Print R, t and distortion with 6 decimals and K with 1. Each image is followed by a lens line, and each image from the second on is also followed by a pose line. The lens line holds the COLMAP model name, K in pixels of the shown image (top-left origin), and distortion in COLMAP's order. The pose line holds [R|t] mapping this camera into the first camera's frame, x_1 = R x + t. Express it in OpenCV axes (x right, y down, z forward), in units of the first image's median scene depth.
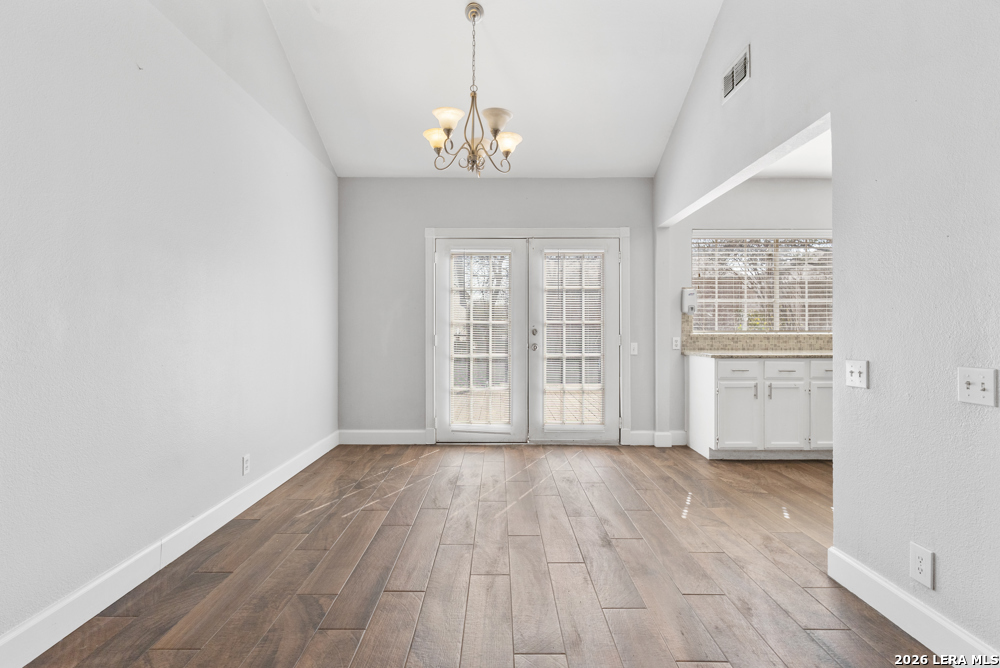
lens RADIAL K [[468.5, 0, 495.2], [0, 468.5, 331.6], [0, 0, 1]] dist [-0.000918, 0.000274]
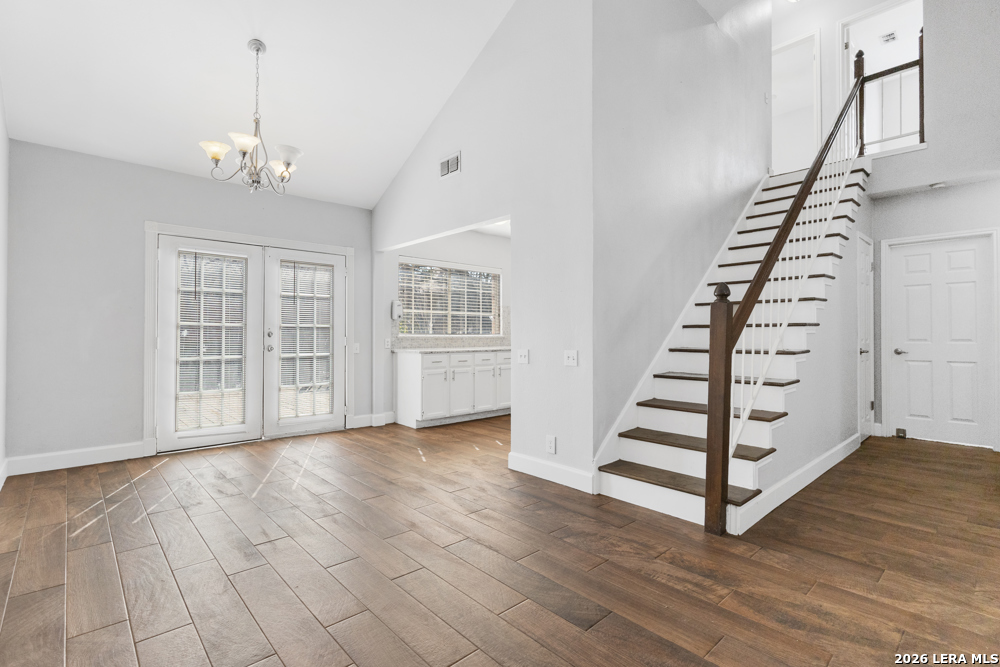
lens RADIAL K [[463.4, 0, 515.7], [0, 463.4, 331.3], [0, 0, 1]] dist [-0.000739, 0.000183]
pose [[0.713885, 0.006906, 0.700229, -0.259769], [-0.002407, 0.999970, -0.007409, 0.000566], [-0.700259, 0.003604, 0.713880, -0.149214]]
